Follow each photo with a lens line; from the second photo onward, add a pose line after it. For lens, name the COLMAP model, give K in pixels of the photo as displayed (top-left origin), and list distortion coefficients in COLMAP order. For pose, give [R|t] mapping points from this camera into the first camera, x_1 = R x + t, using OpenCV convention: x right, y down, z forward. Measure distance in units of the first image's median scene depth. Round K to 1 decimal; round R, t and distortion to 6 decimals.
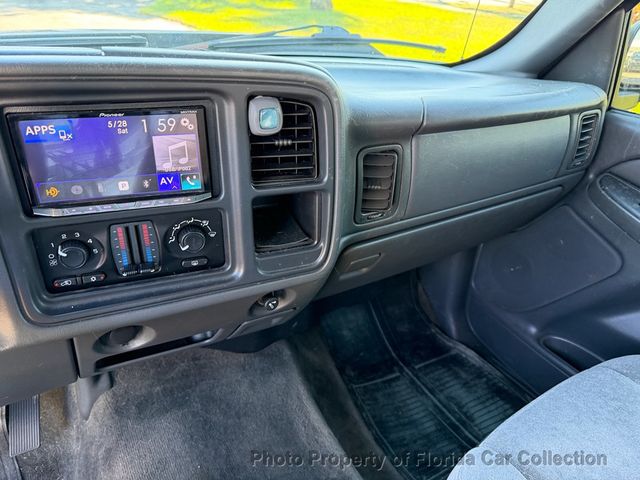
lens RADIAL K [[453.8, 0, 320.9], [0, 453.8, 243.3], [0, 0, 1]] dist [0.039074, -0.055831]
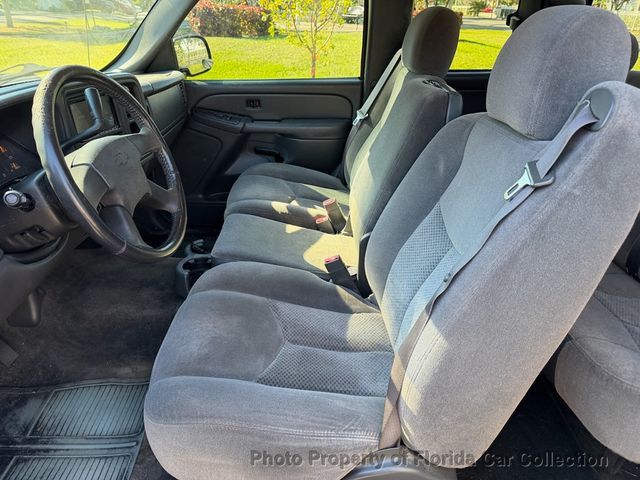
lens RADIAL K [[450.6, 0, 322.5], [0, 450.6, 247.2], [0, 0, 1]] dist [0.055041, -0.071808]
pose [[0.503576, -0.434394, 0.746802, -1.876455], [0.445968, 0.871035, 0.205937, 0.474678], [-0.739948, 0.229345, 0.632358, -1.316438]]
